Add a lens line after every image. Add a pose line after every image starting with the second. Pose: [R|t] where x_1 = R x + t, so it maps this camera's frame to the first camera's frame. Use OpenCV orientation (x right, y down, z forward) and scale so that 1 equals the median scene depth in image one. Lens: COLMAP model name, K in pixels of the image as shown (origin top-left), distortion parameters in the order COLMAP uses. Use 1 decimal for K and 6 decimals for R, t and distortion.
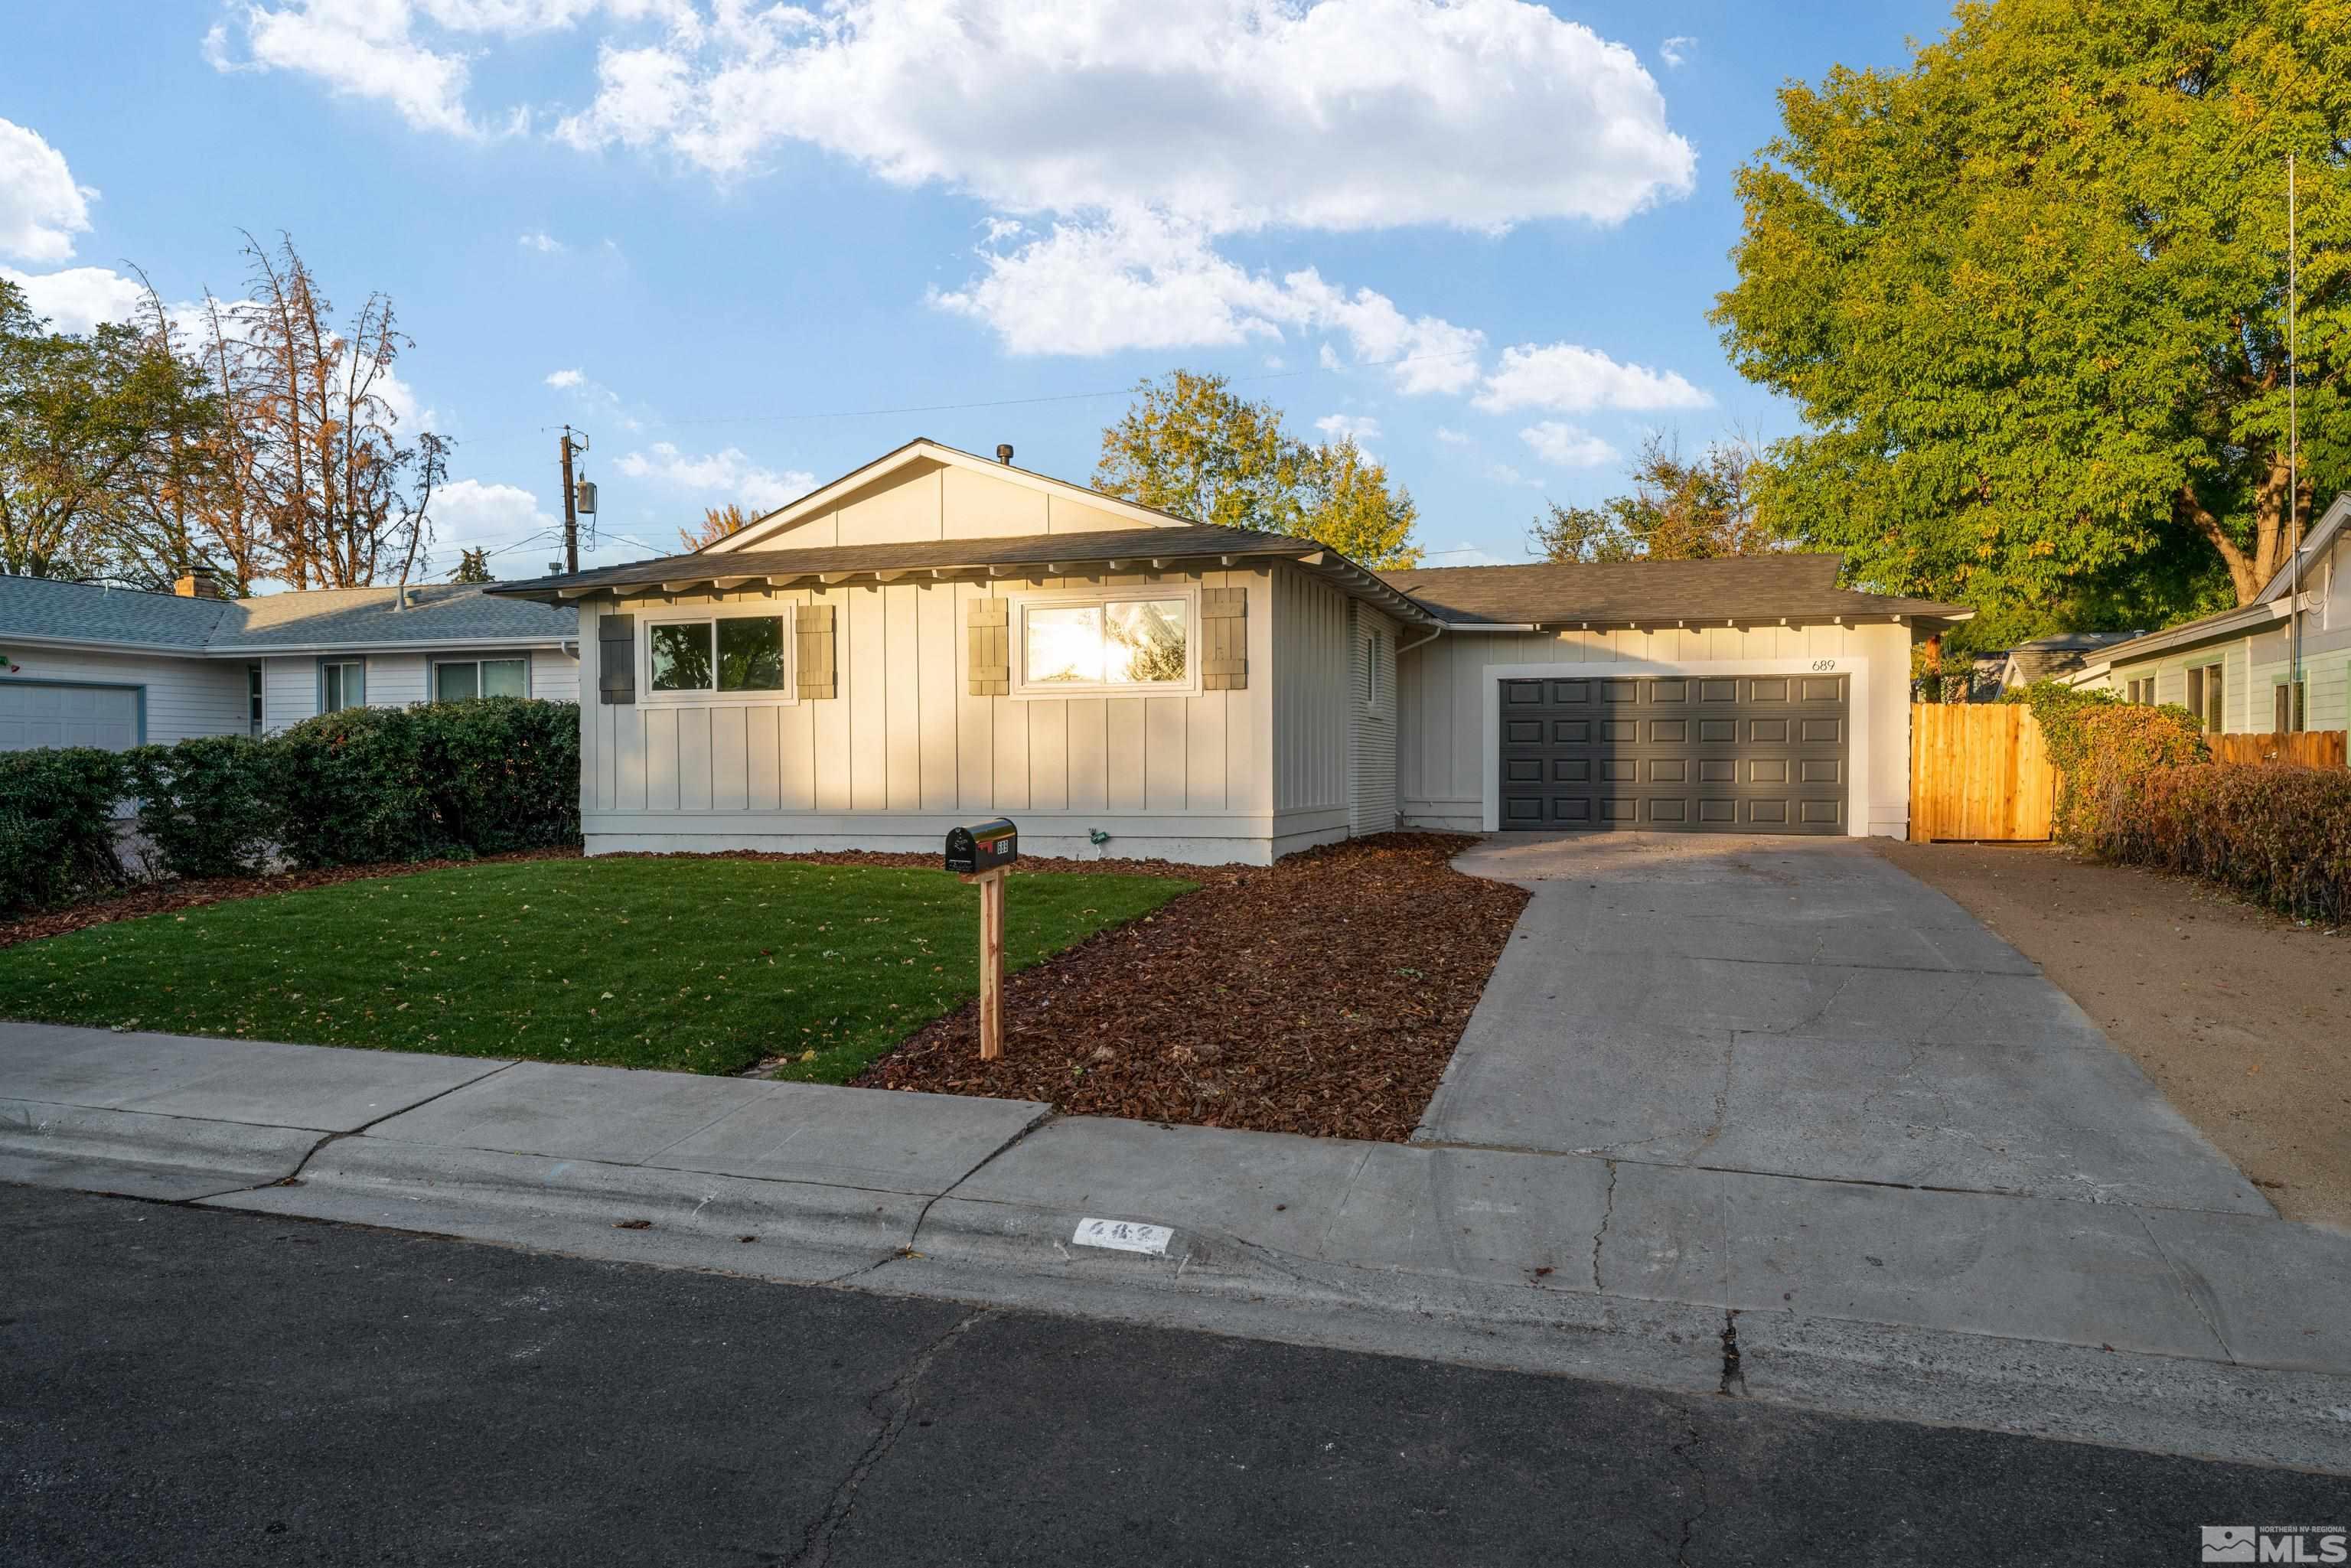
lens RADIAL K [[1560.8, 0, 1172.2], [0, 1560.8, 787.5], [0, 0, 1]] dist [-0.000218, 0.000053]
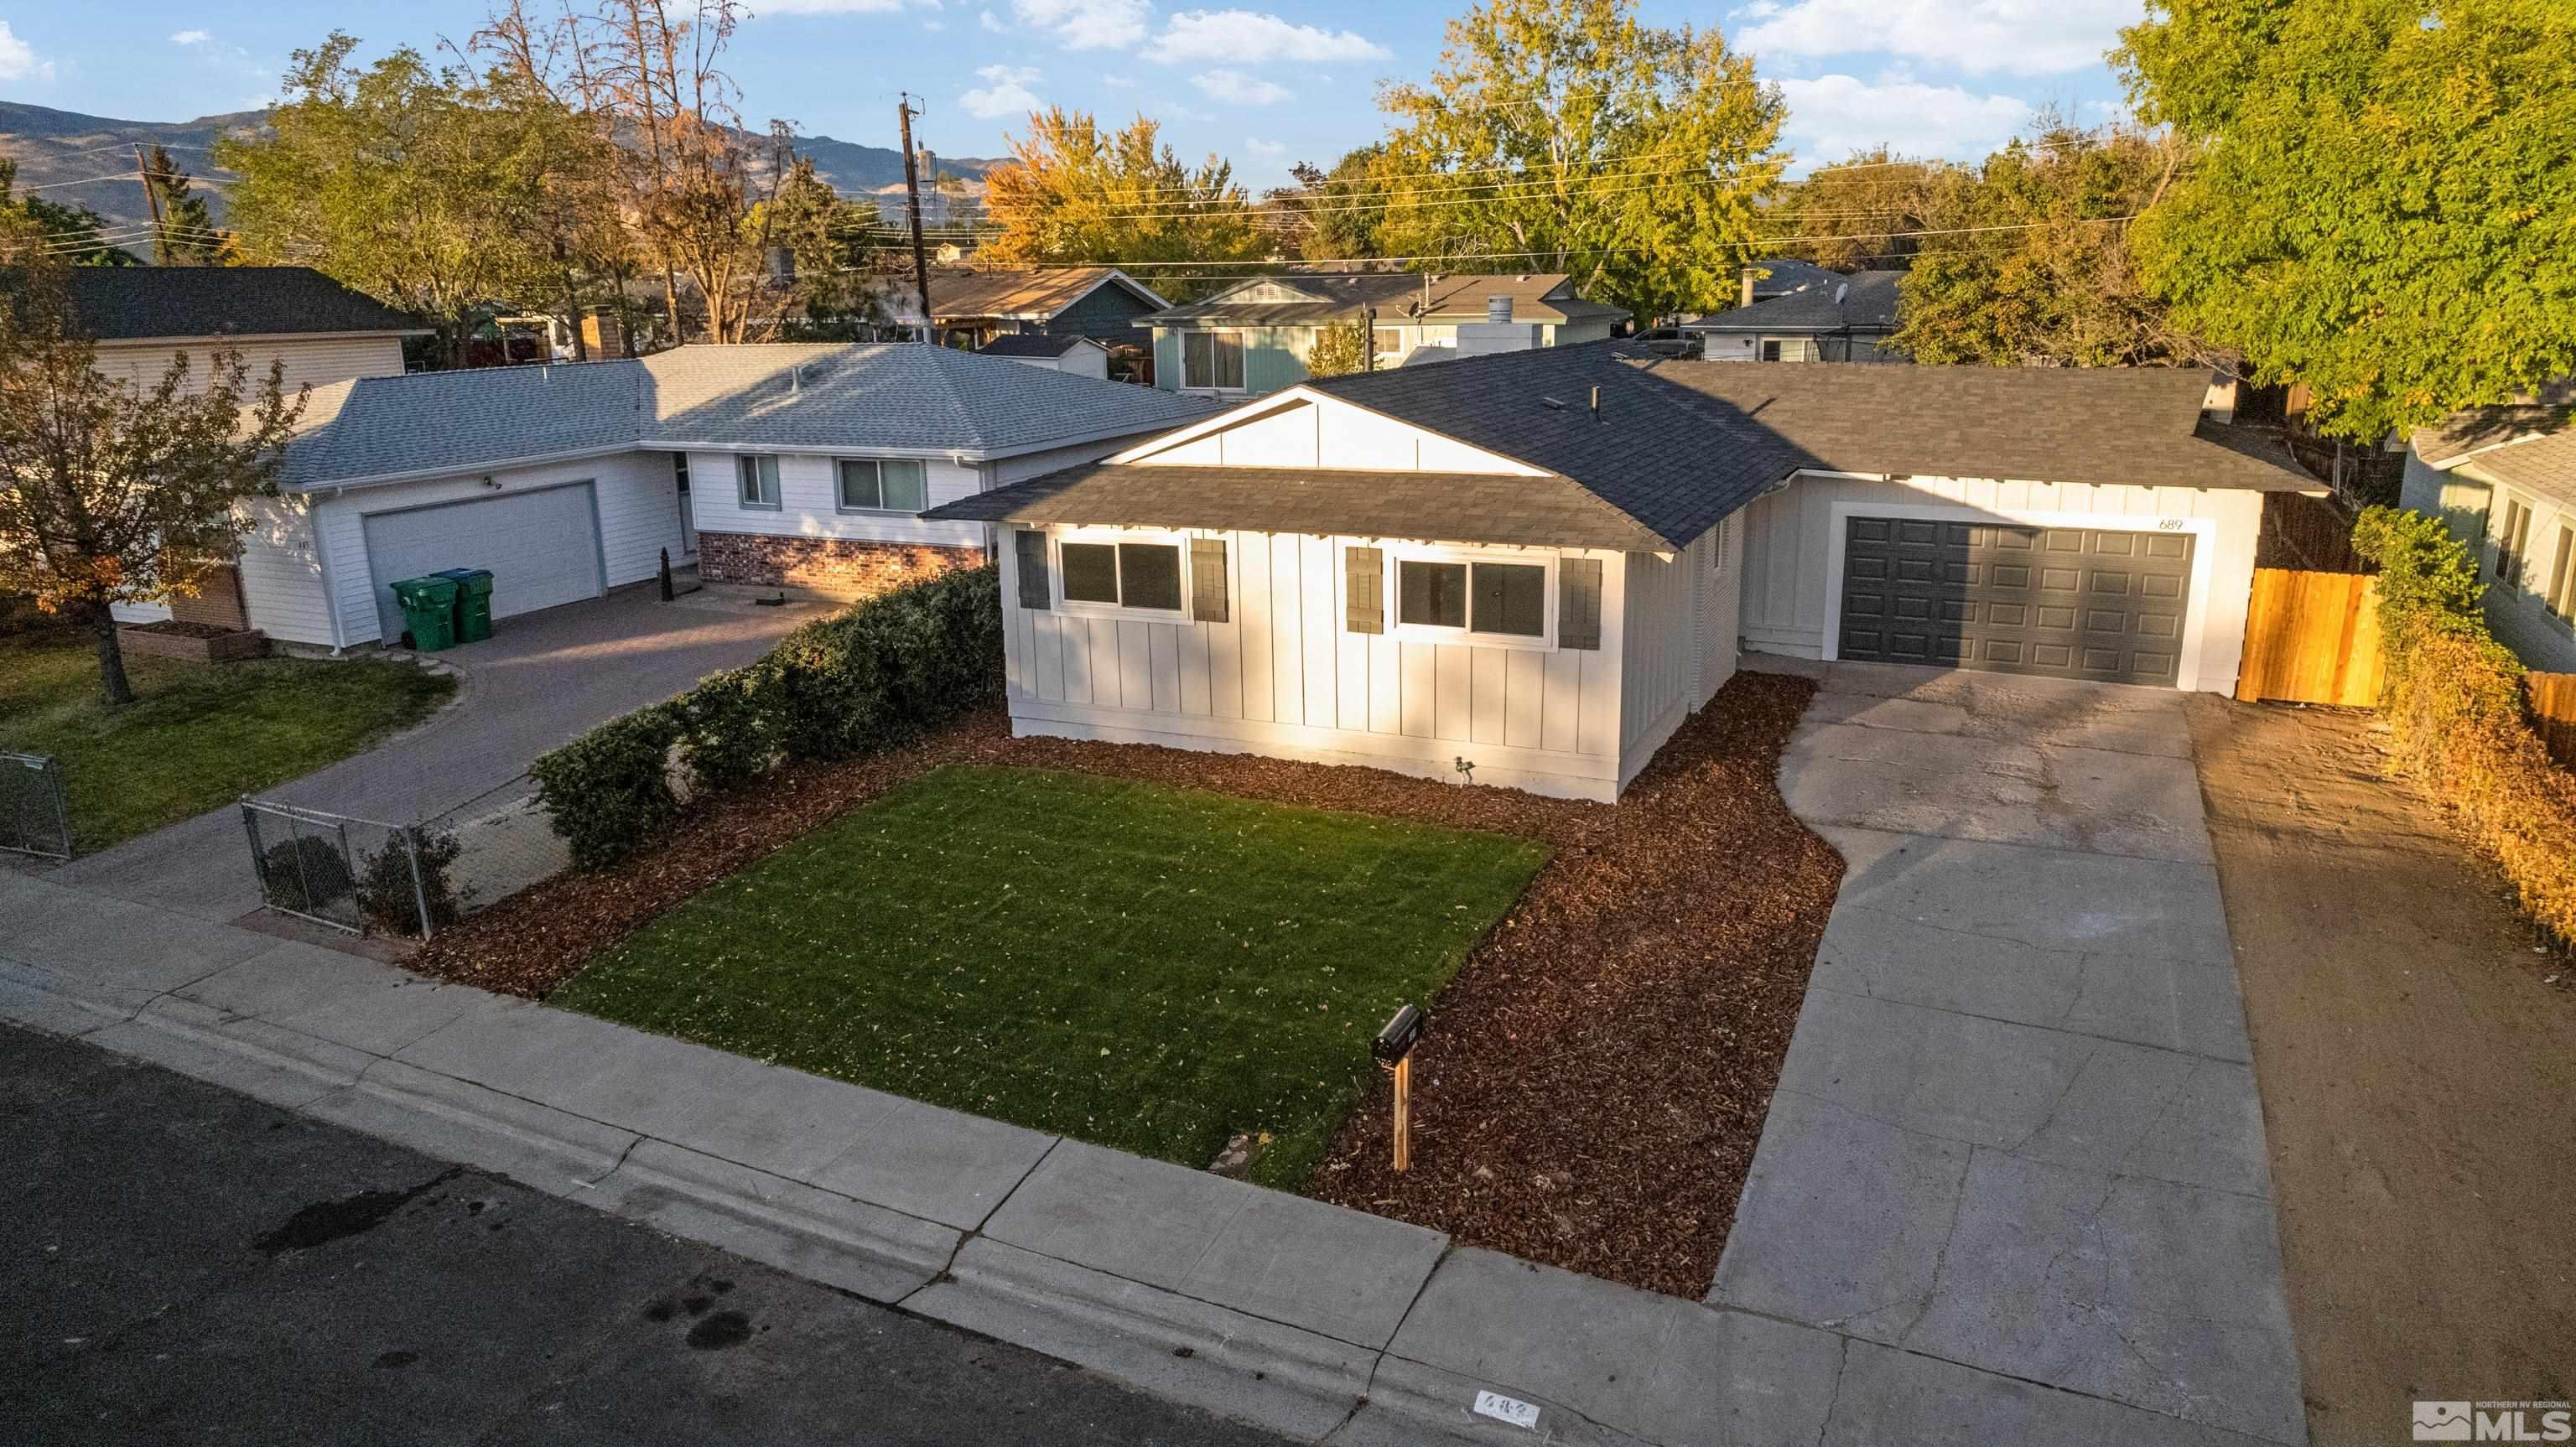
lens RADIAL K [[1640.0, 0, 1288.4], [0, 1640.0, 714.4], [0, 0, 1]] dist [-0.075614, 0.067245]
pose [[0.991458, 0.019007, -0.129038, -0.019142], [0.013462, 0.969130, 0.246184, -0.285744], [0.129733, -0.245818, 0.960595, -0.145314]]
